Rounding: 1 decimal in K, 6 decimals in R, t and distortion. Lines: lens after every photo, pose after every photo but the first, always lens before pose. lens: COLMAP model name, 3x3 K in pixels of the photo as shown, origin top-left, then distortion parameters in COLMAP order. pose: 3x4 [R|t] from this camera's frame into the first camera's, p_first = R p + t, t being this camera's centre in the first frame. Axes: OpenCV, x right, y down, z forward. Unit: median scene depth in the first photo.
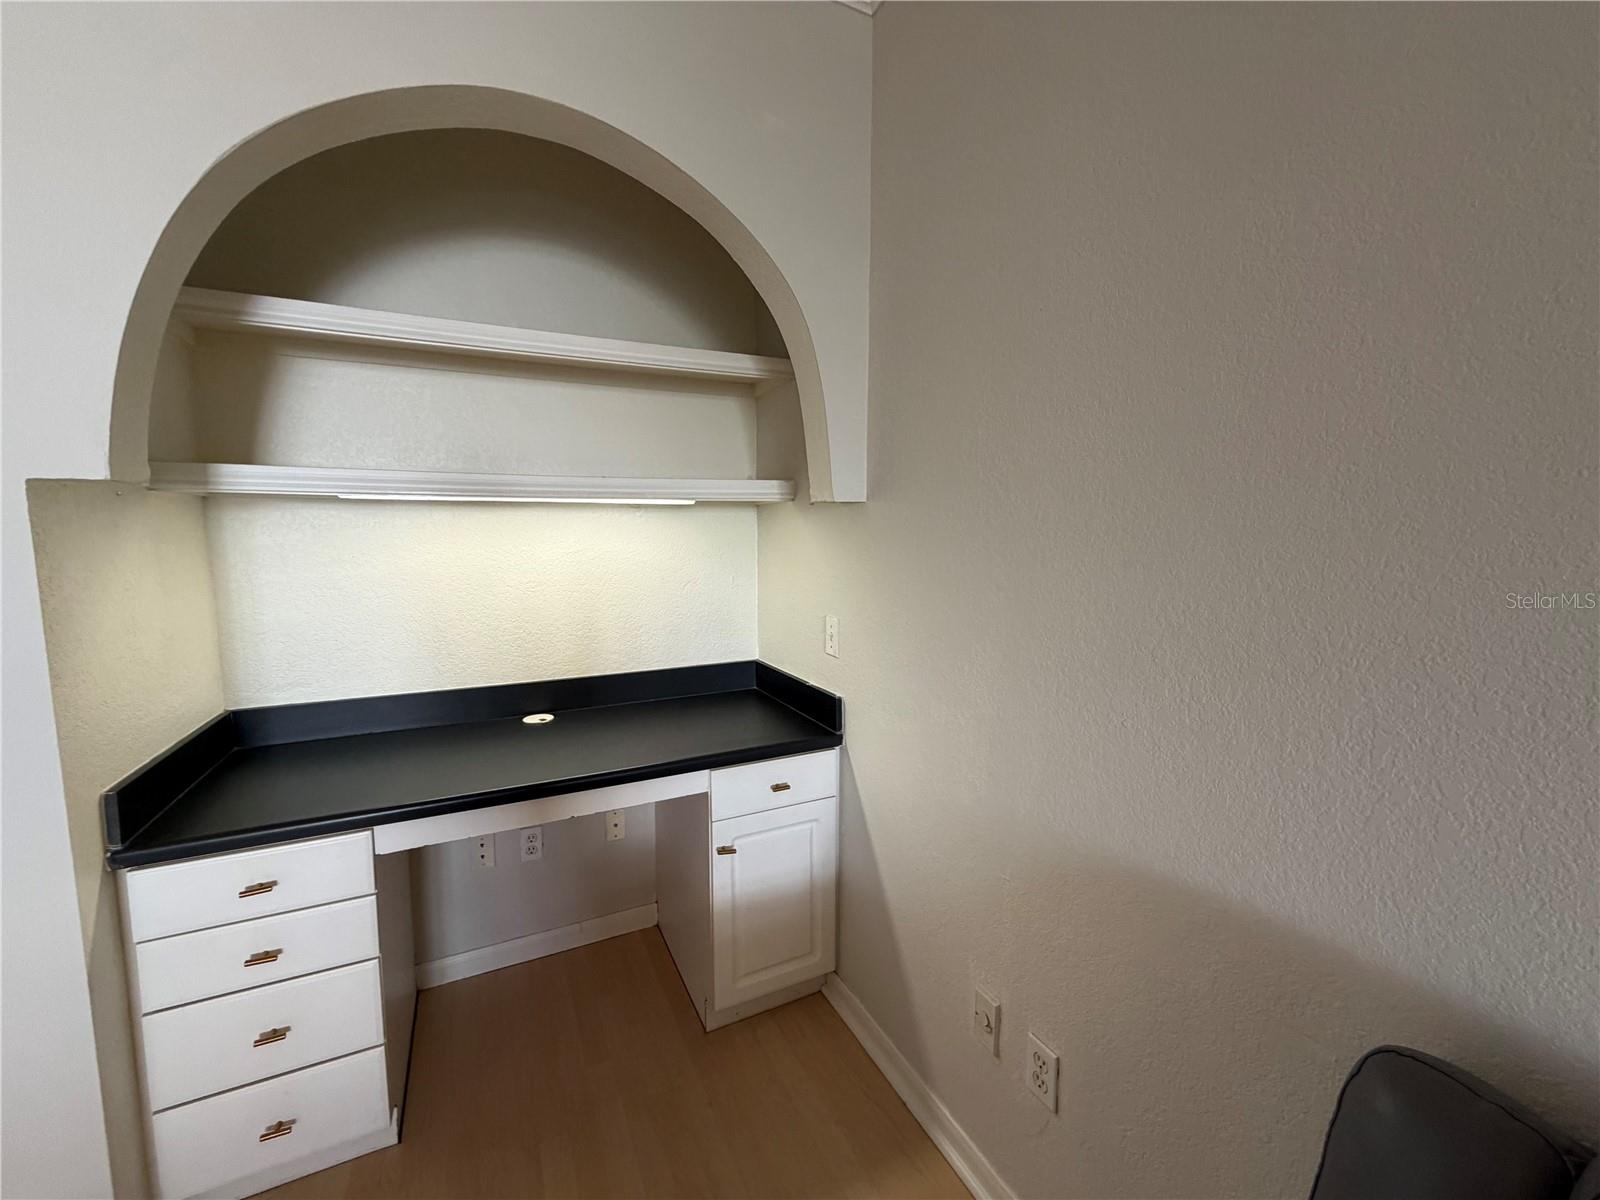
lens RADIAL K [[637.6, 0, 795.6], [0, 637.6, 599.4], [0, 0, 1]] dist [0.000417, 0.000309]
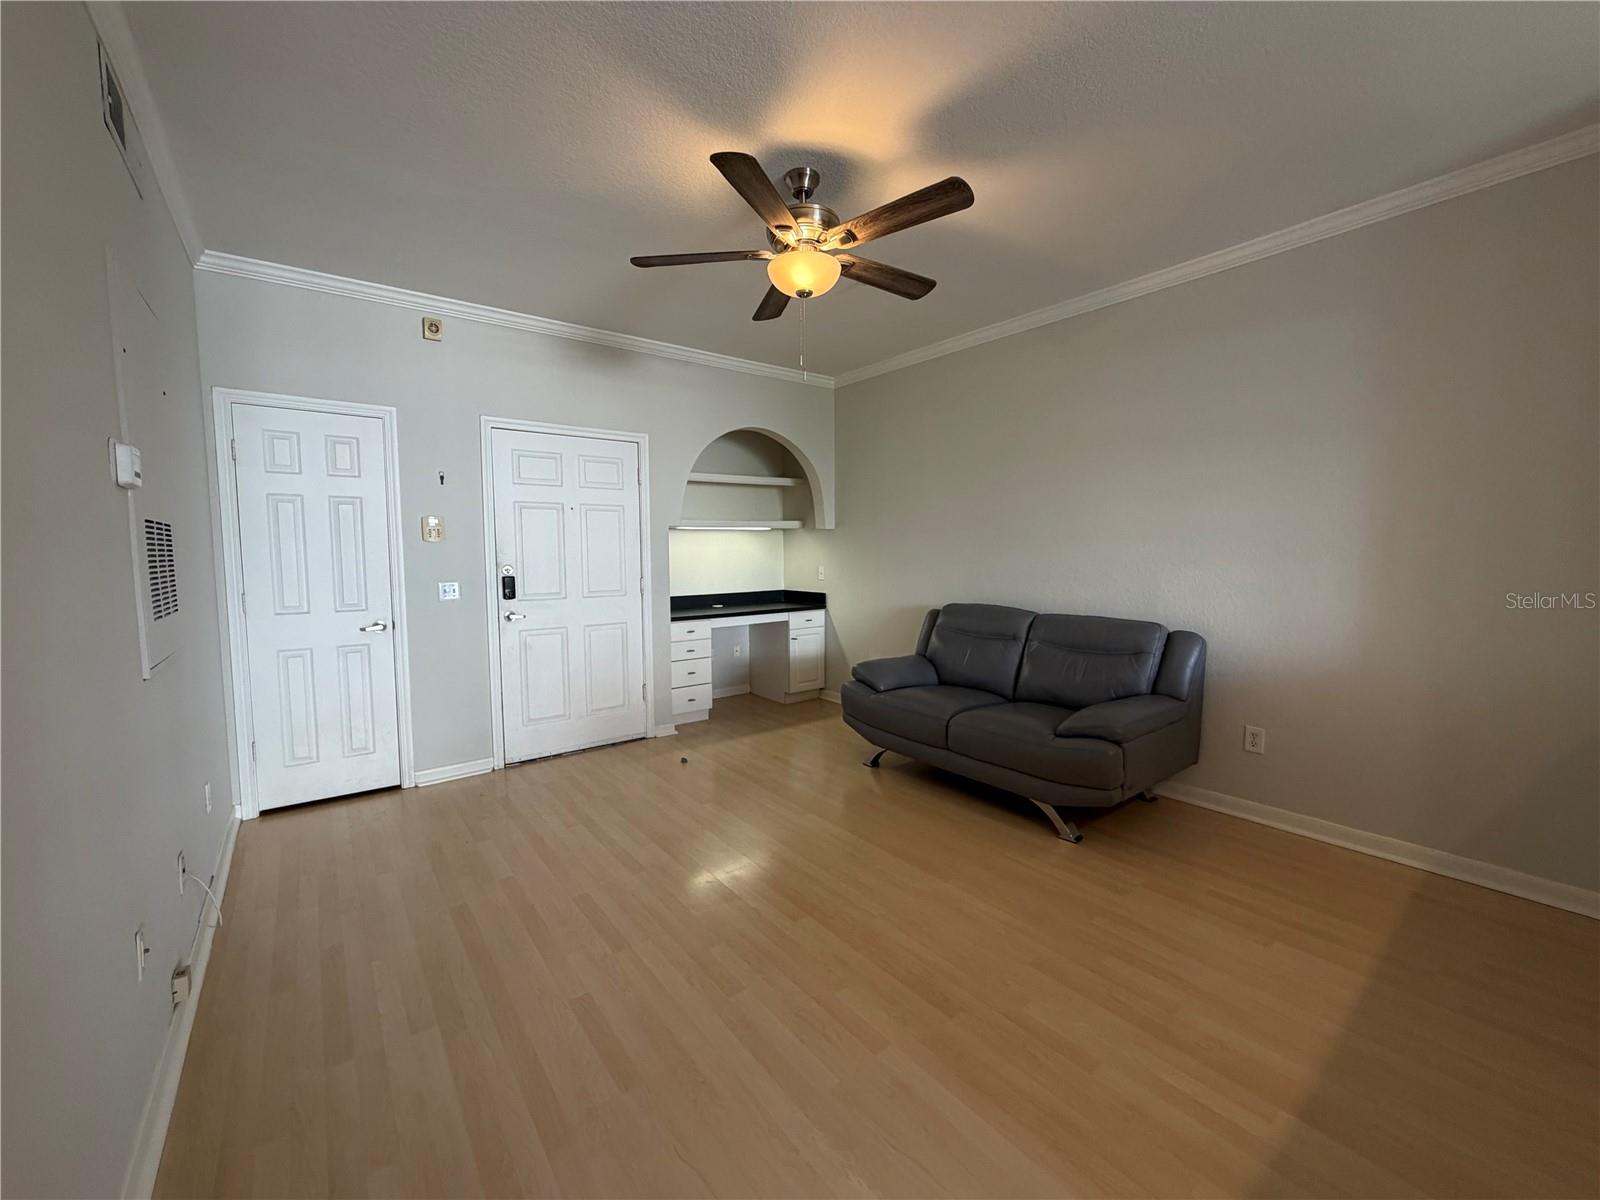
lens RADIAL K [[637.6, 0, 795.6], [0, 637.6, 599.4], [0, 0, 1]] dist [0.000417, 0.000309]
pose [[0.979474, -0.021454, 0.200424, -0.684355], [0.026947, 0.999331, -0.024719, 0.257471], [-0.199759, 0.029612, 0.979397, -1.971808]]
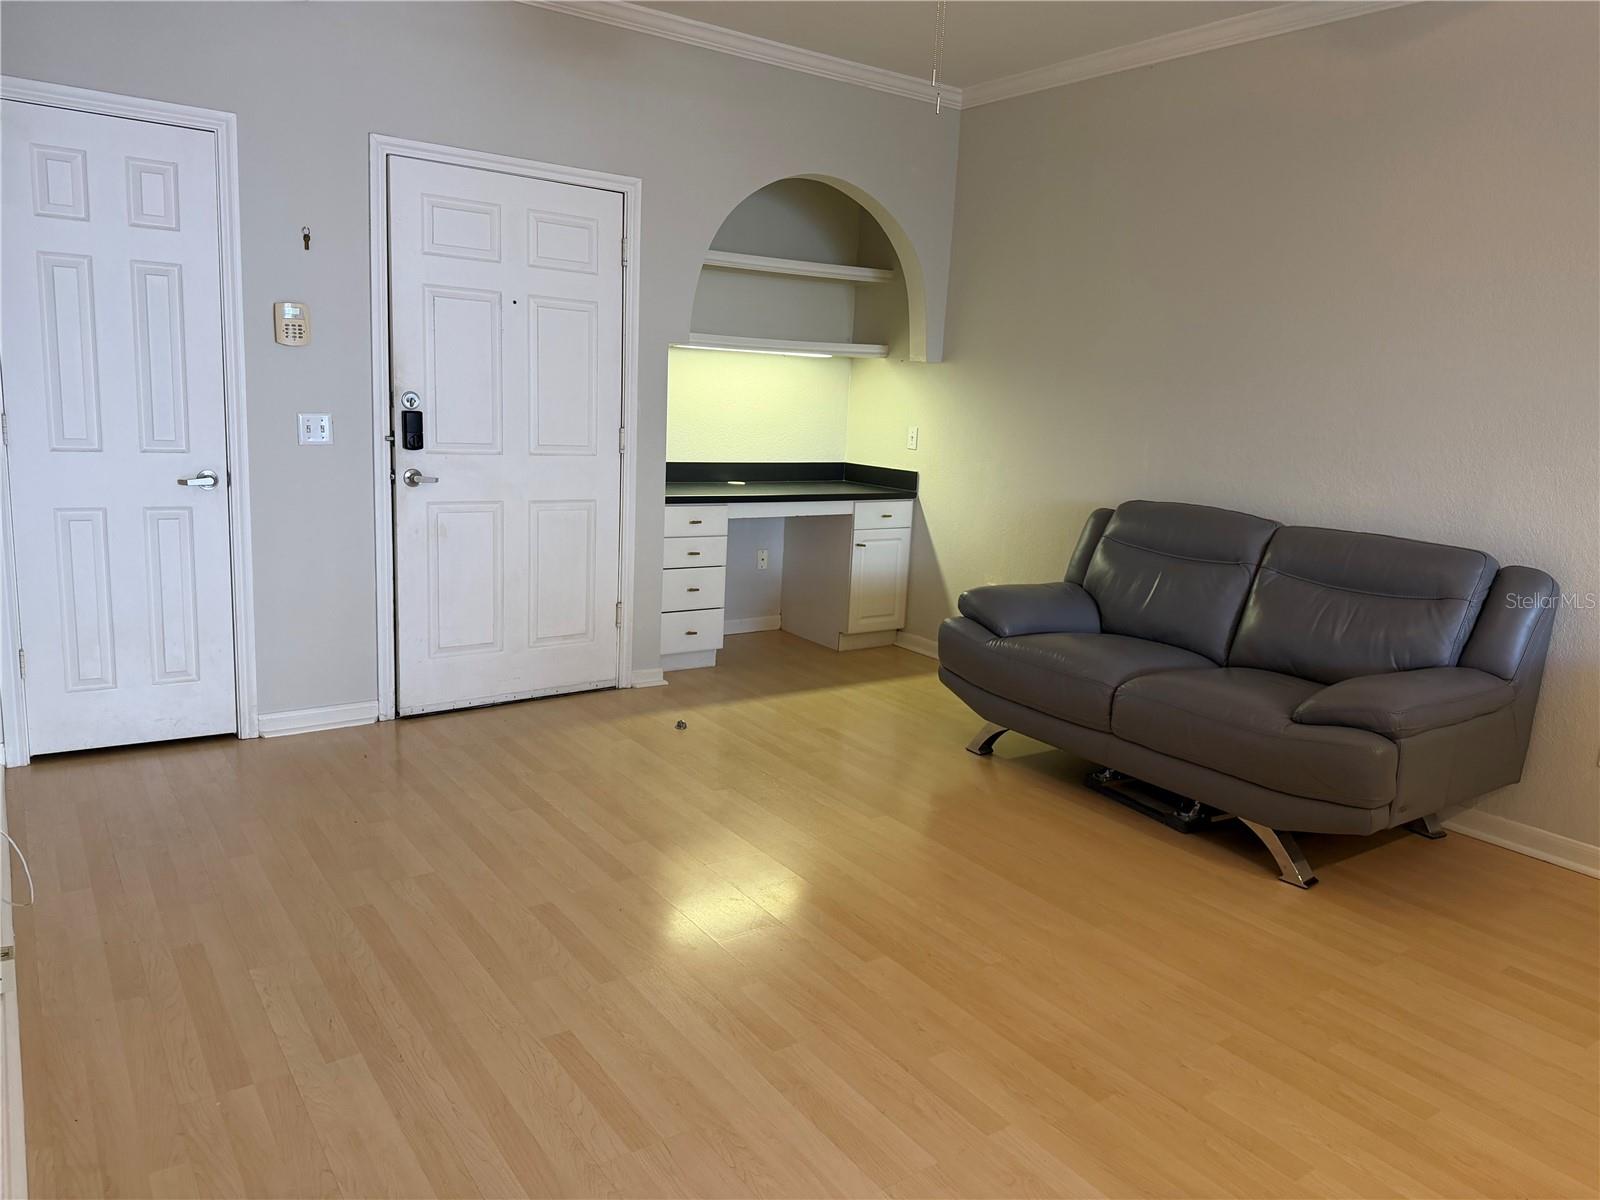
lens RADIAL K [[1109.6, 0, 801.6], [0, 1109.6, 604.8], [0, 0, 1]] dist [0.107078, -0.159769]
pose [[0.985318, 0.019069, 0.169660, -0.789639], [-0.034142, 0.995677, 0.086377, 0.270568], [-0.167279, -0.090901, 0.981710, -2.112060]]
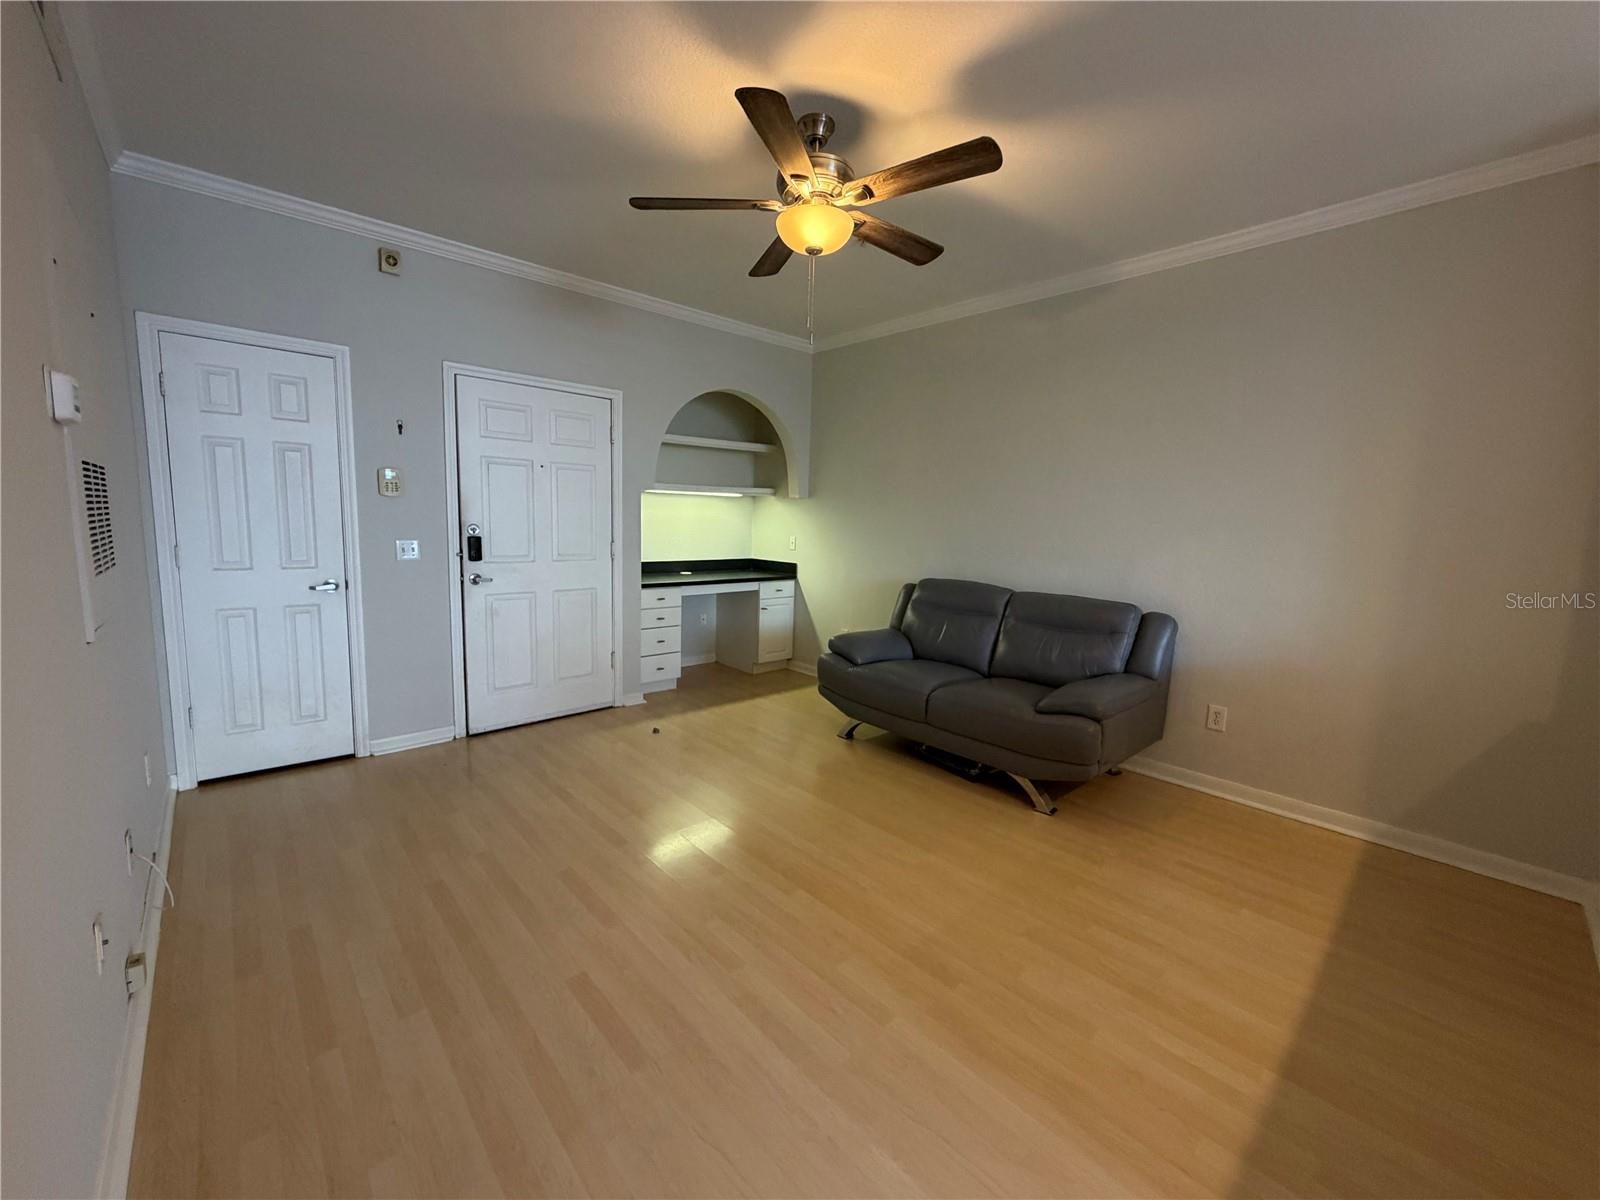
lens RADIAL K [[637.6, 0, 795.6], [0, 637.6, 599.4], [0, 0, 1]] dist [0.000417, 0.000309]
pose [[0.960108, -0.005544, 0.279574, -0.780505], [-0.001940, 0.999647, 0.026487, 0.246319], [-0.279622, -0.025973, 0.959759, -1.914807]]
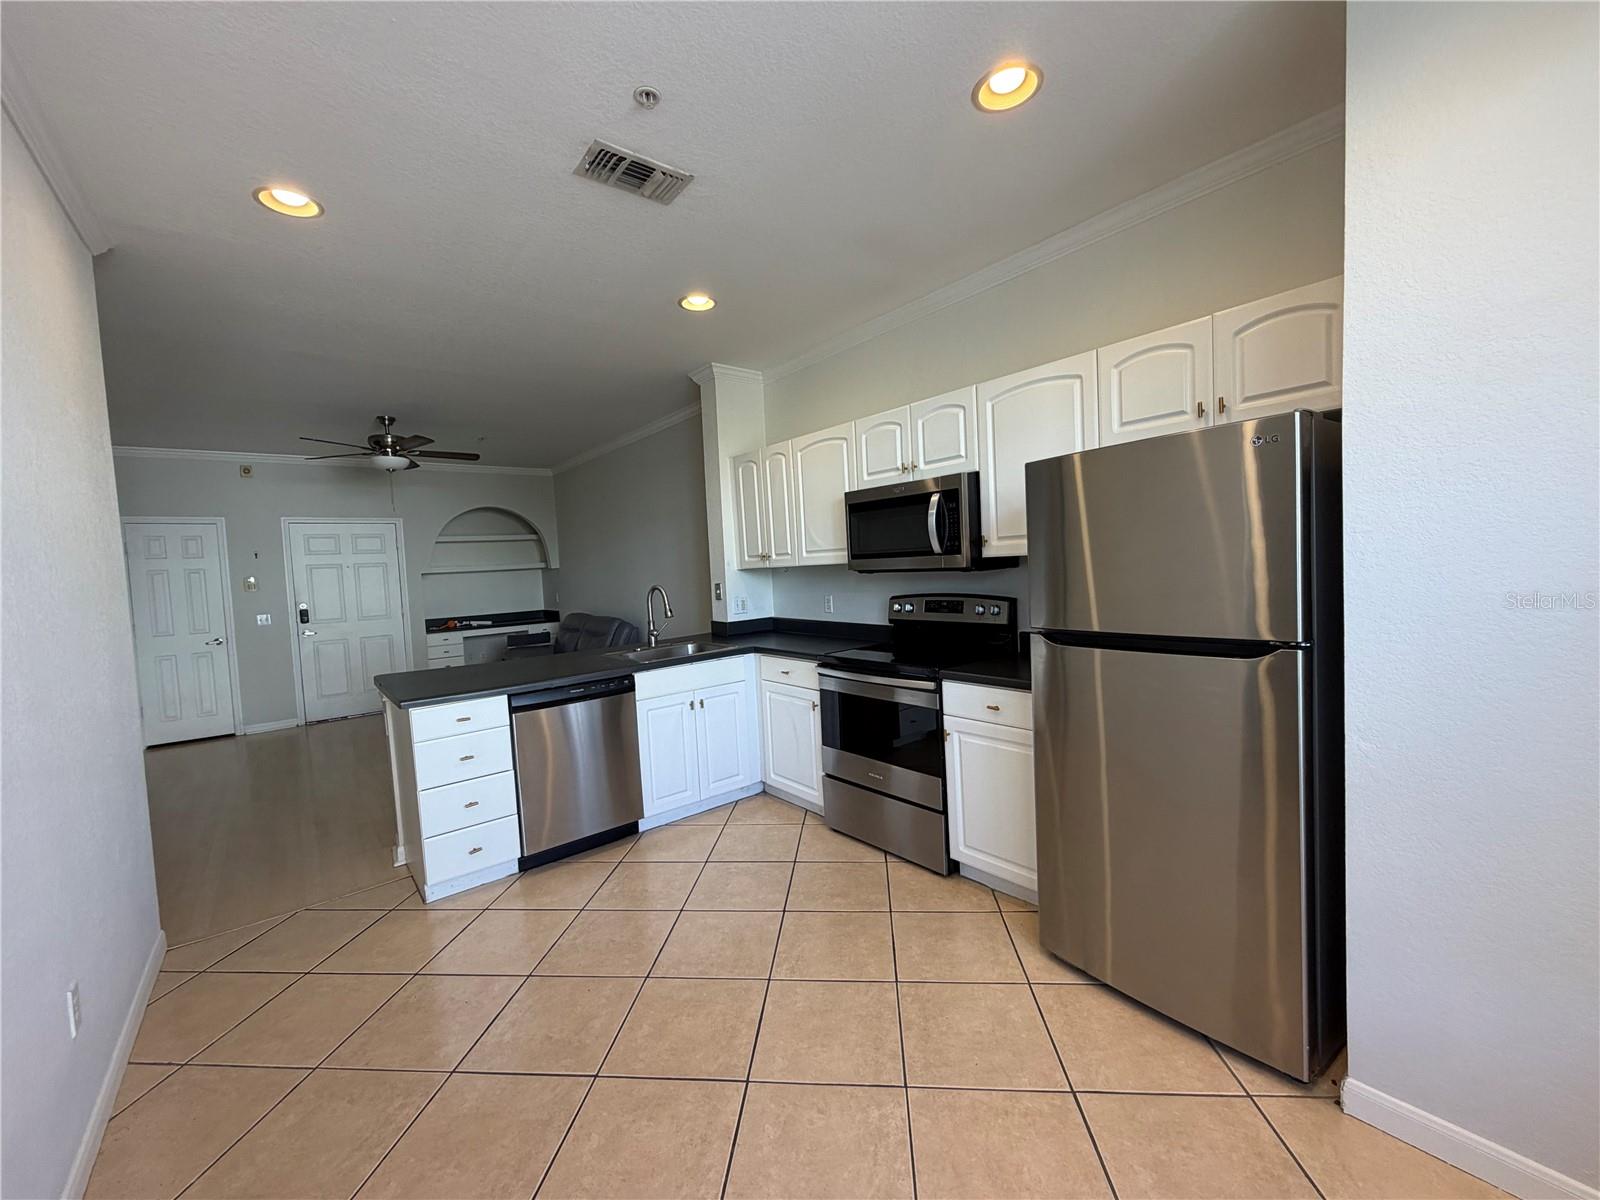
lens RADIAL K [[637.6, 0, 795.6], [0, 637.6, 599.4], [0, 0, 1]] dist [0.000417, 0.000309]
pose [[0.973909, -0.060142, 0.218824, 0.721715], [0.073719, 0.995794, -0.054413, 0.444504], [-0.214631, 0.069125, 0.974246, -3.794822]]
